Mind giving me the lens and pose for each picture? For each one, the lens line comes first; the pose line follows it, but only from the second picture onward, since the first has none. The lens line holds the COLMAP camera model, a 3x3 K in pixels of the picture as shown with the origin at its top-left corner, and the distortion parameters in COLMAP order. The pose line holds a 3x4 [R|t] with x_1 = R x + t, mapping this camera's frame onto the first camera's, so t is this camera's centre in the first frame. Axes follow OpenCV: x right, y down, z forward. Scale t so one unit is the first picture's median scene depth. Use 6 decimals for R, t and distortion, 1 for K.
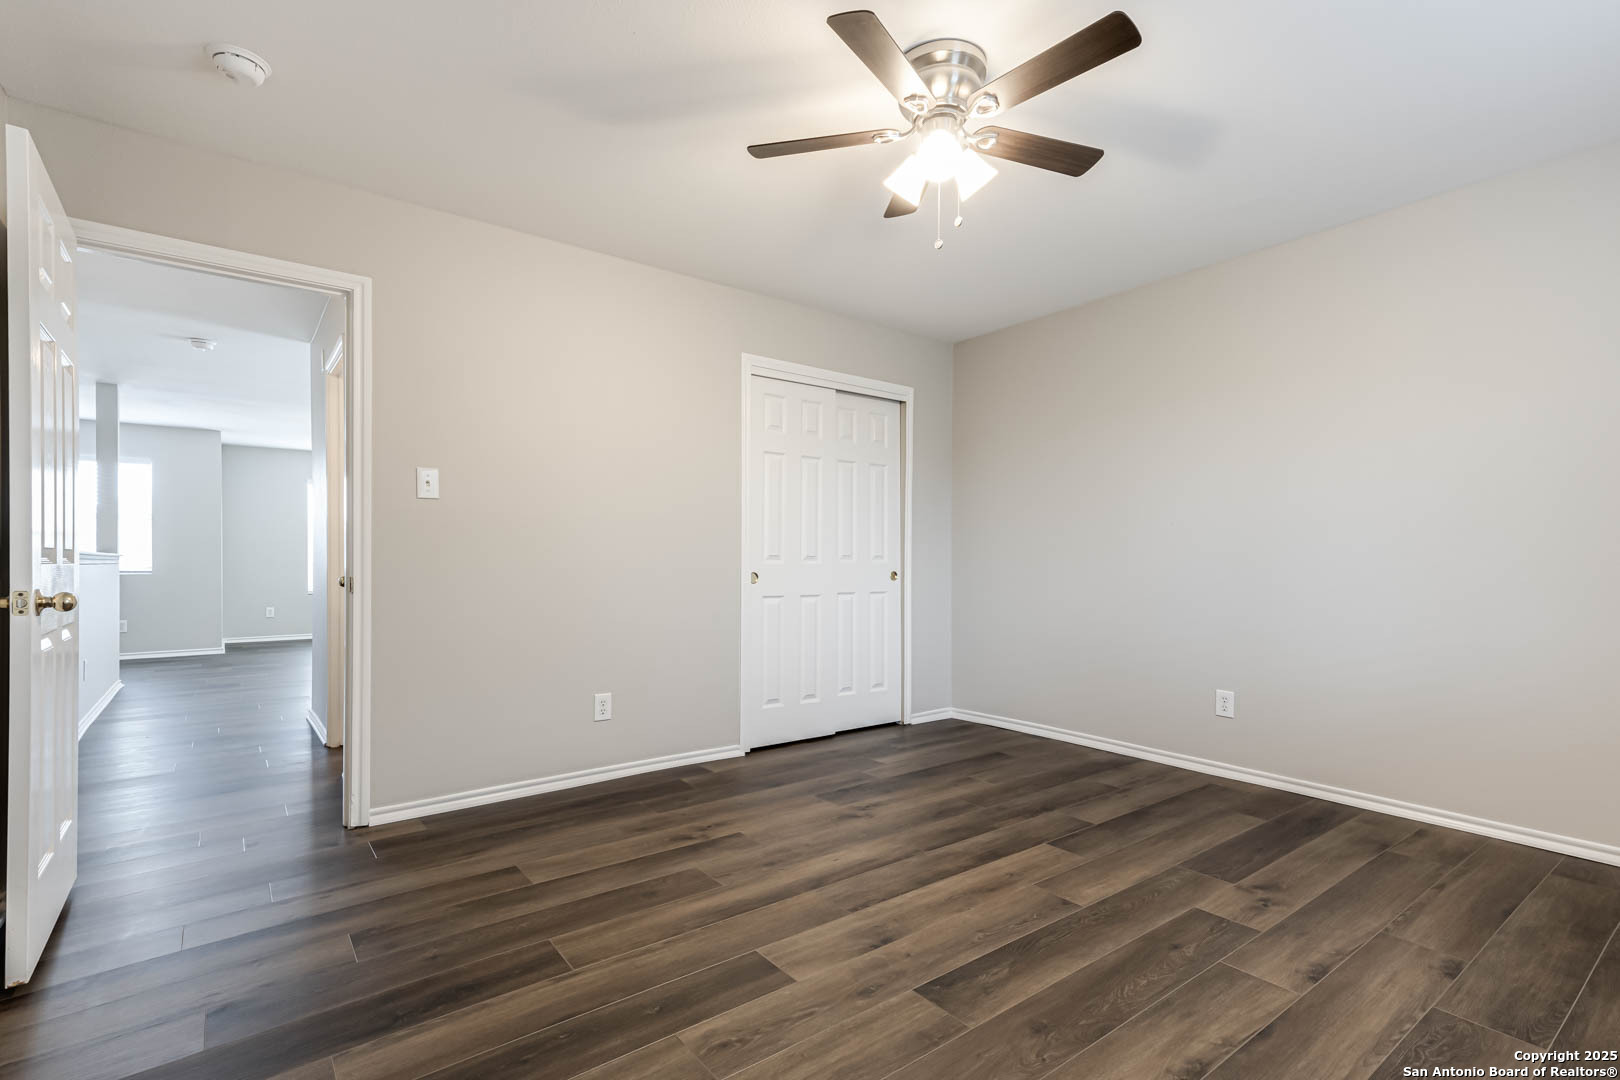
lens RADIAL K [[729.2, 0, 805.0], [0, 729.2, 550.8], [0, 0, 1]] dist [0.025641, 0.000235]
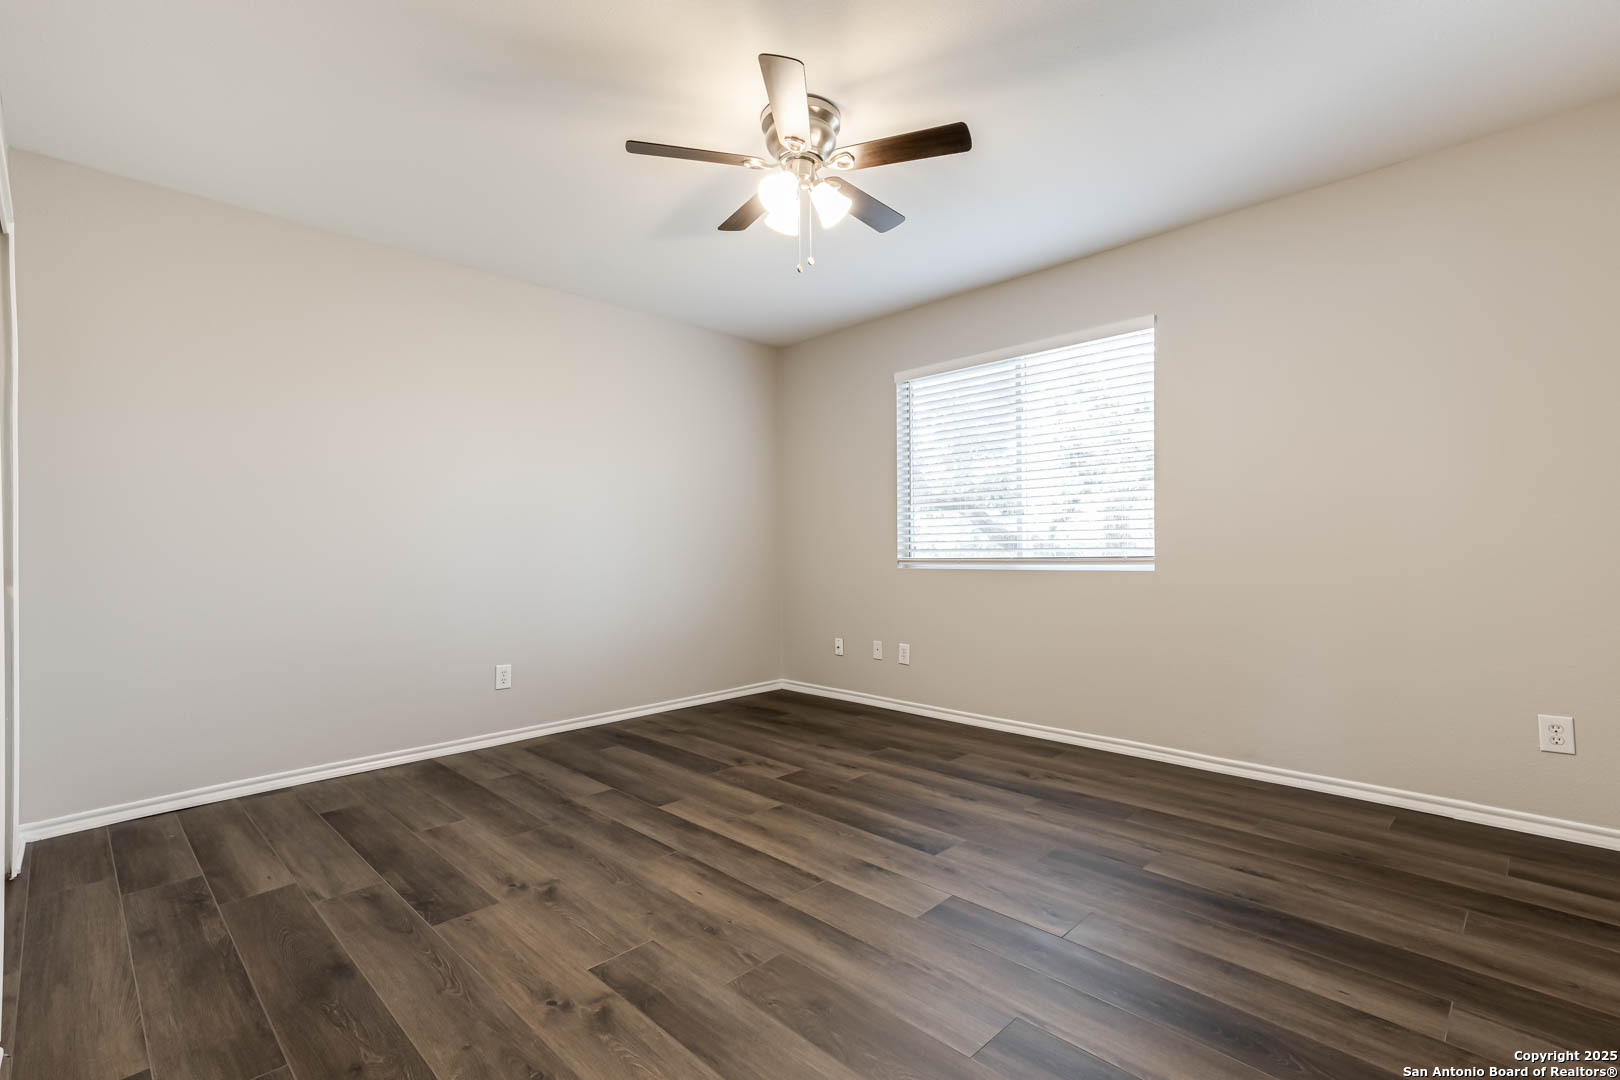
lens RADIAL K [[729.2, 0, 805.0], [0, 729.2, 550.8], [0, 0, 1]] dist [0.025641, 0.000235]
pose [[-0.119355, -0.003145, 0.992847, -0.781771], [-0.004913, 0.999985, 0.002577, 0.017301], [-0.992839, -0.004570, -0.119369, 0.930515]]
